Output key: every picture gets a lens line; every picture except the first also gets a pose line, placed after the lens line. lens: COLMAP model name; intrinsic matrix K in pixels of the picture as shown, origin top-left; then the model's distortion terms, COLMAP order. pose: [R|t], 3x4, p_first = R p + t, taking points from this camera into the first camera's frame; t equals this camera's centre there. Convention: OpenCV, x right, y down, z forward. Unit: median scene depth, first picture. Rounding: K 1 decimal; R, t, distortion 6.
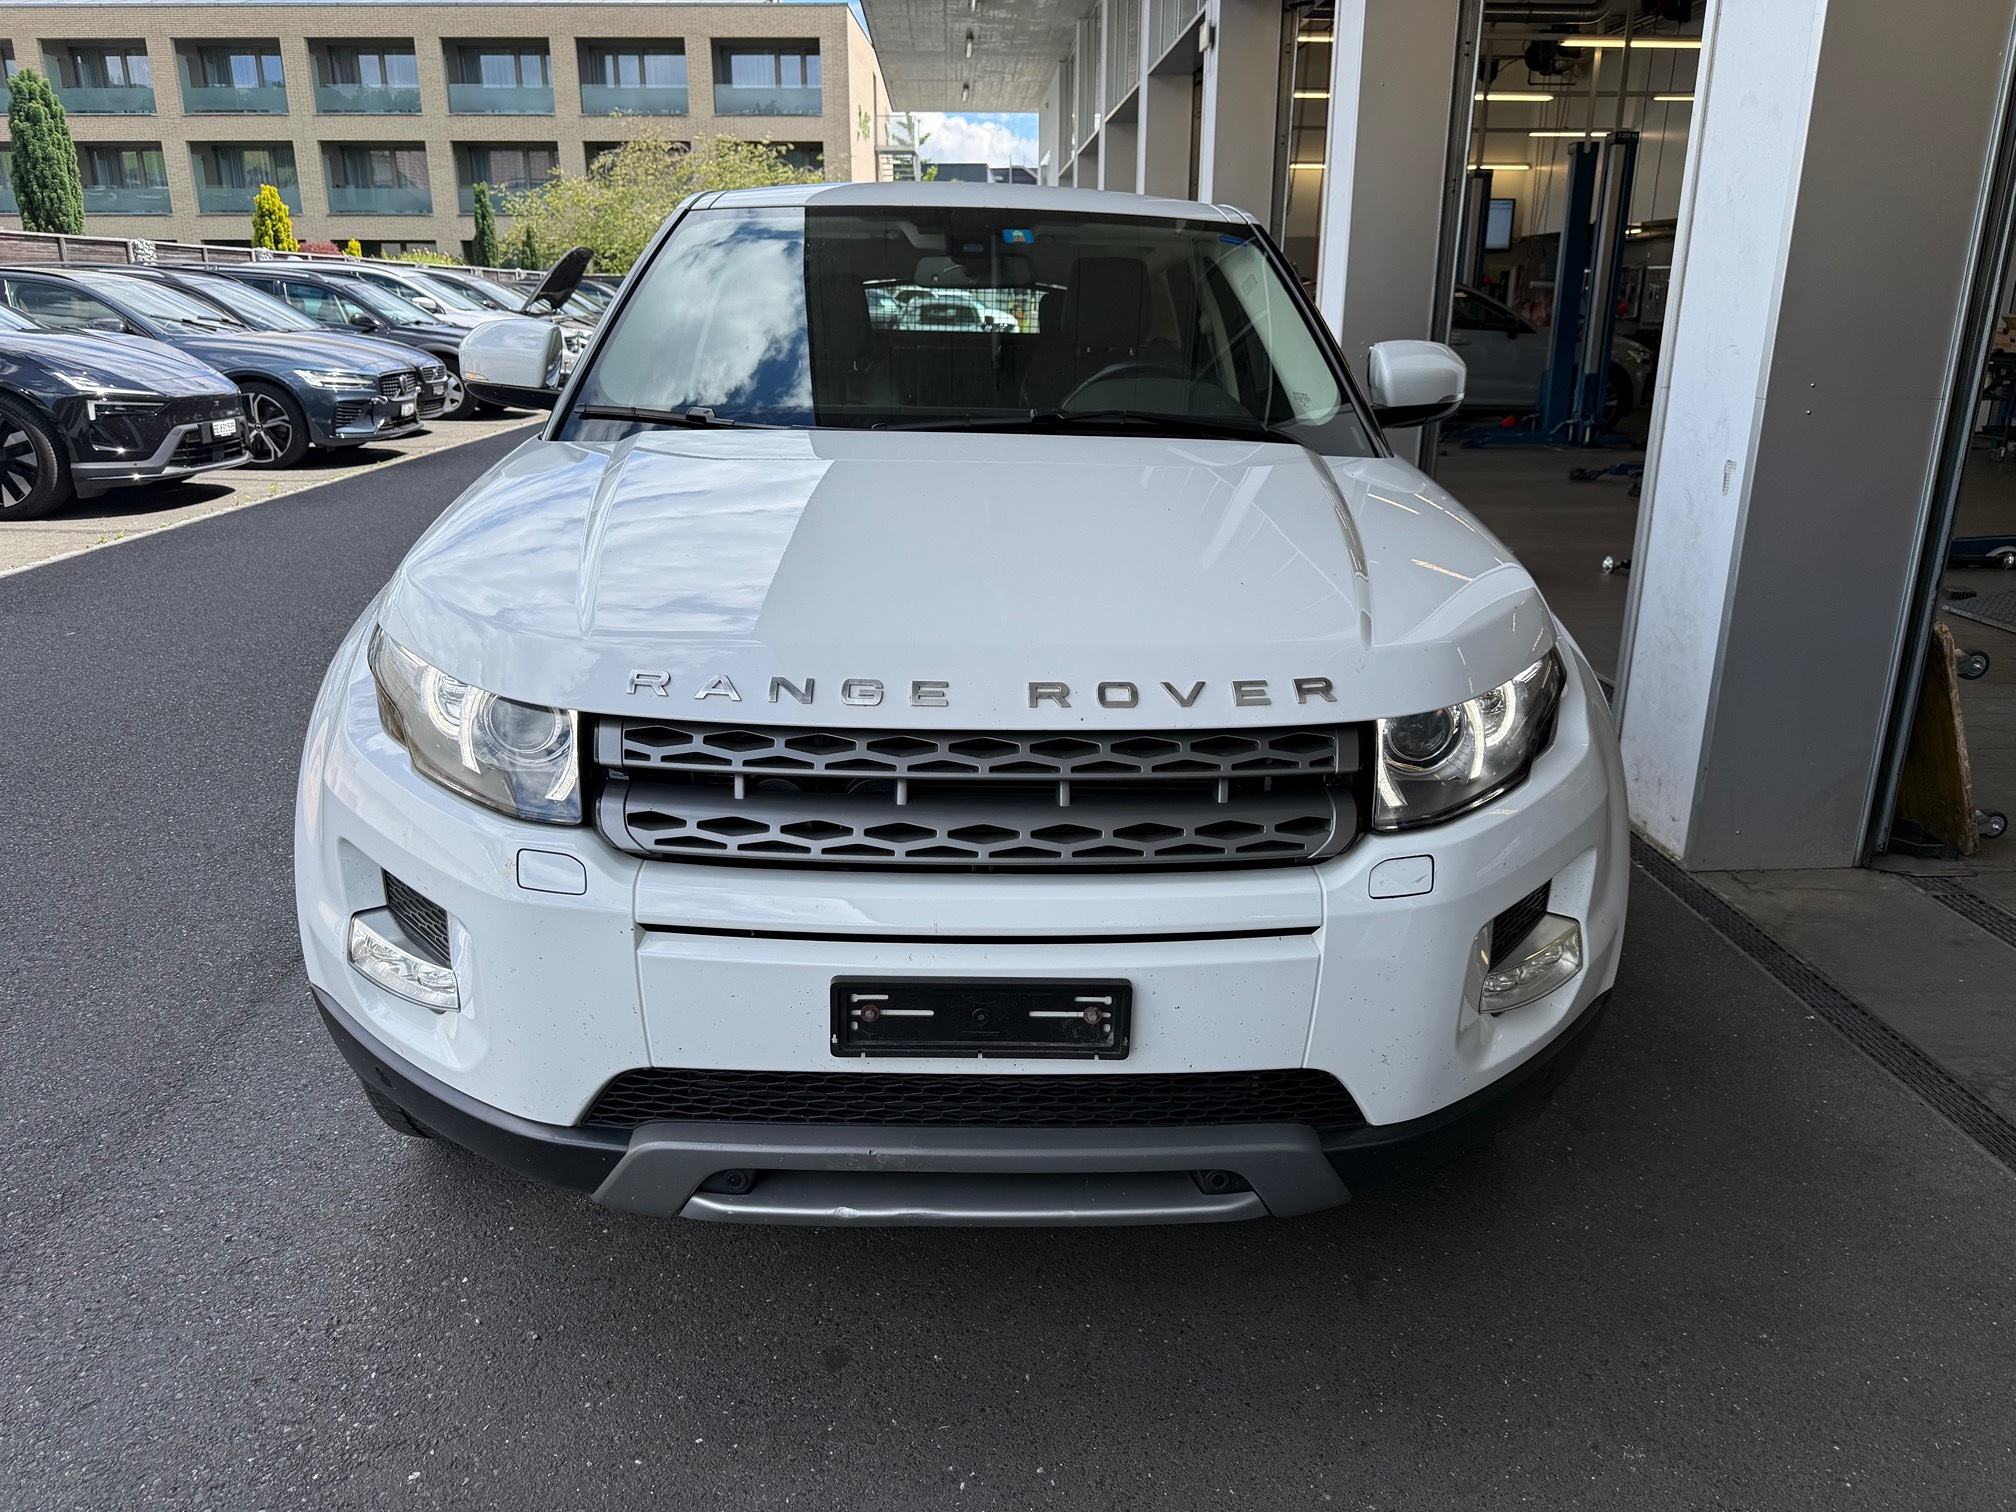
lens RADIAL K [[1382.4, 0, 997.1], [0, 1382.4, 730.4], [0, 0, 1]] dist [-0.001231, 0.000588]
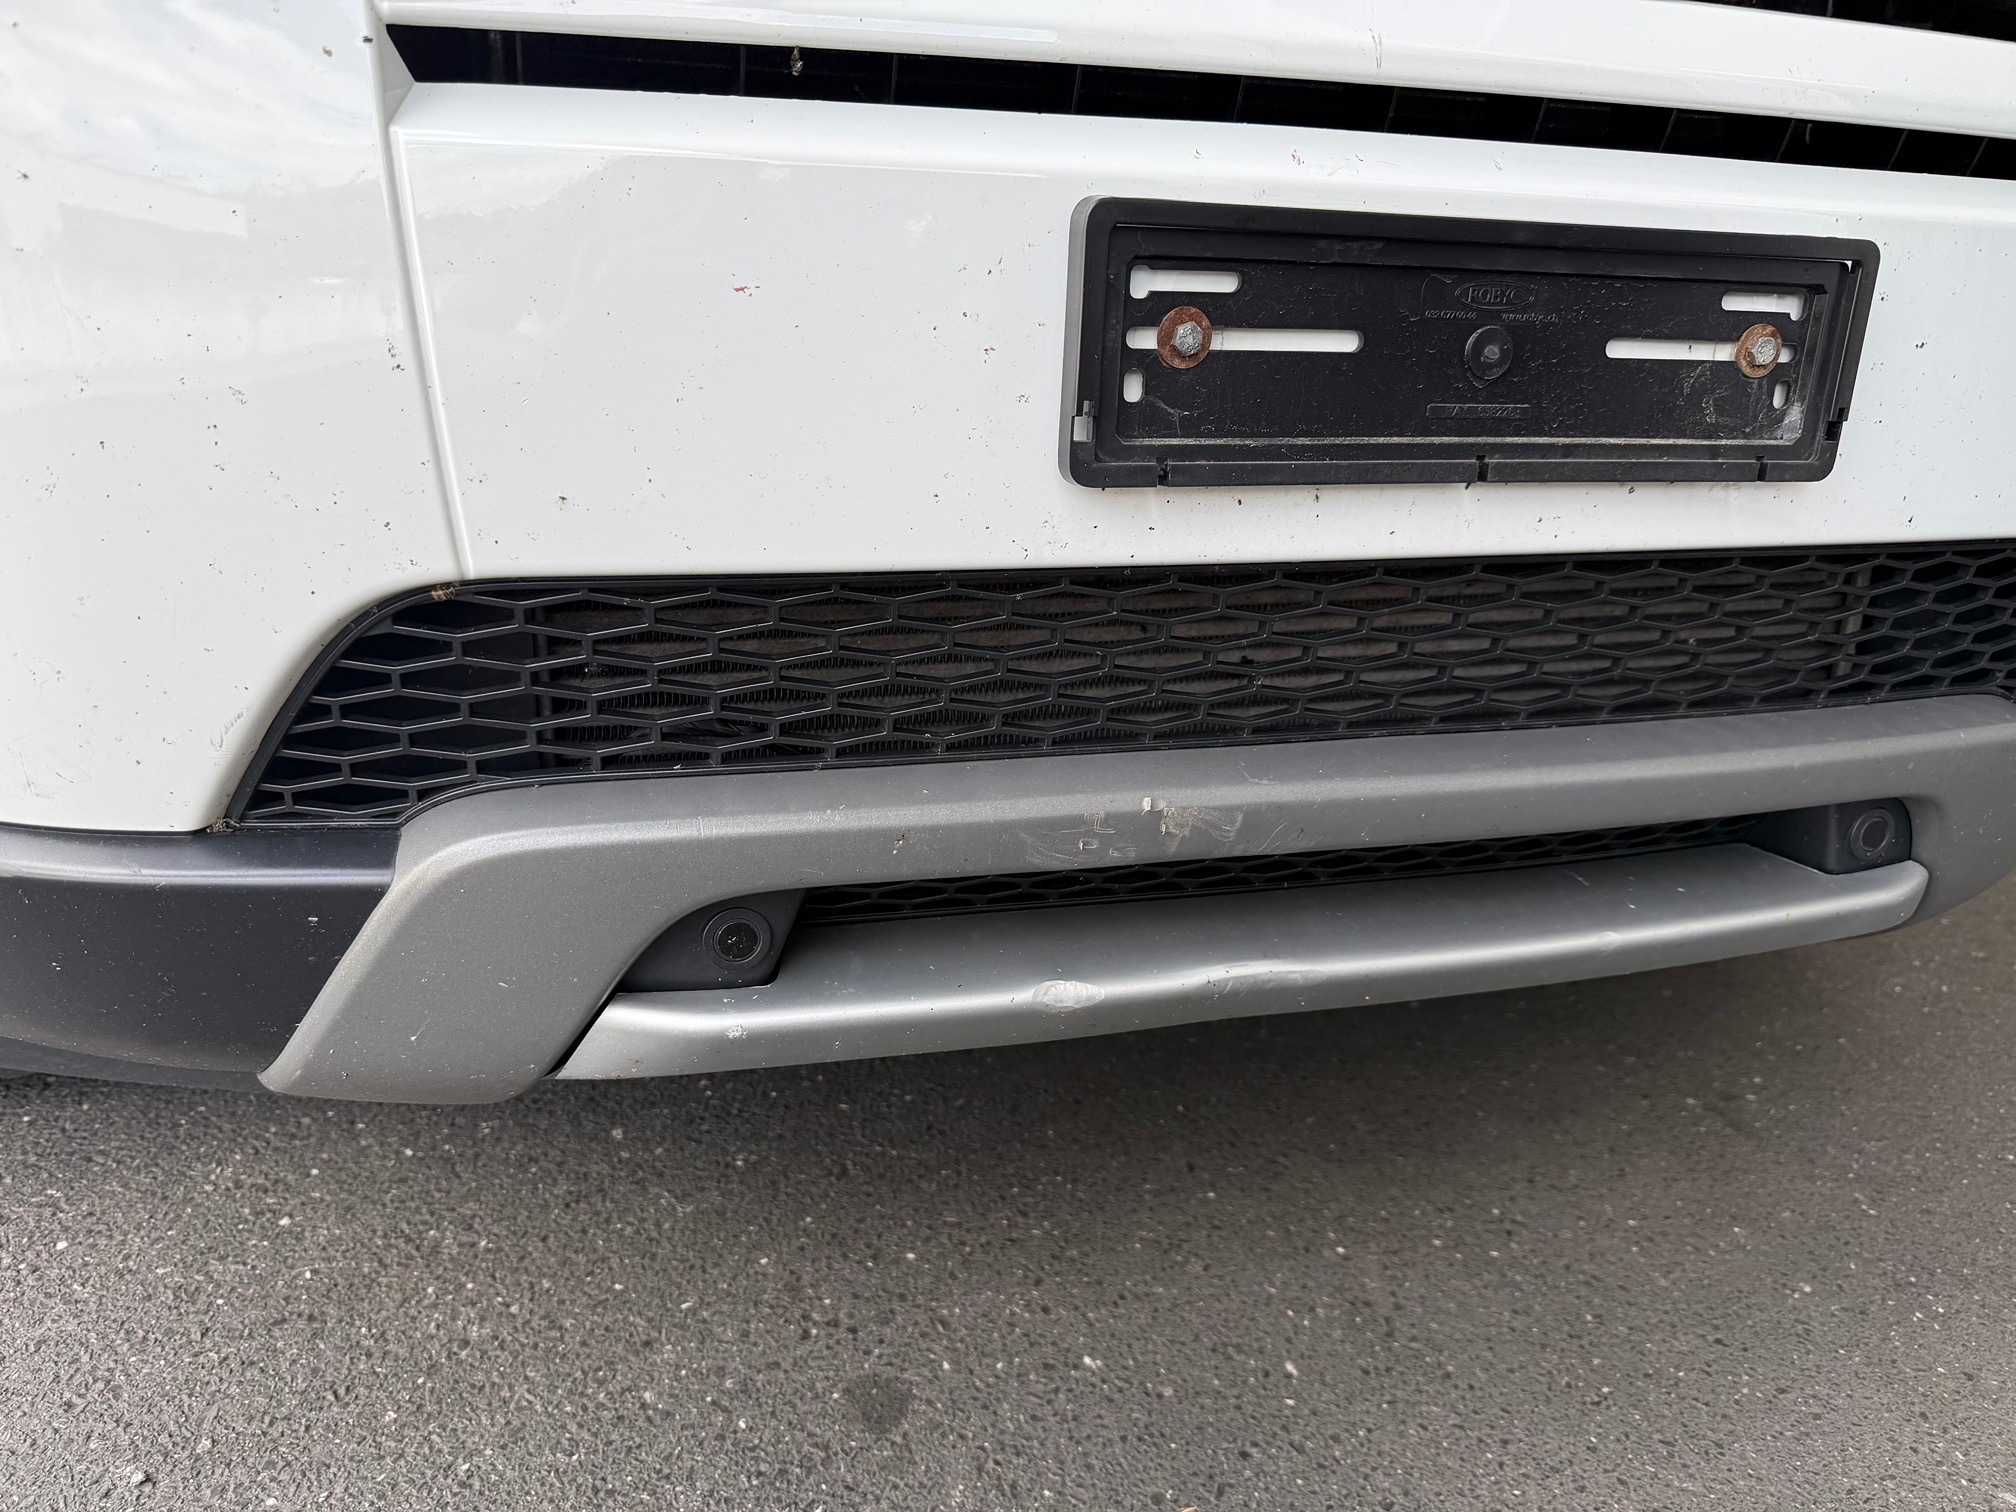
lens RADIAL K [[1425.4, 0, 998.2], [0, 1425.4, 759.7], [0, 0, 1]] dist [-0.010008, -0.005857]
pose [[0.968319, -0.070782, 0.239474, -0.211087], [0.060970, 0.996978, 0.048145, 0.272014], [-0.242158, -0.032019, 0.969708, 0.660017]]
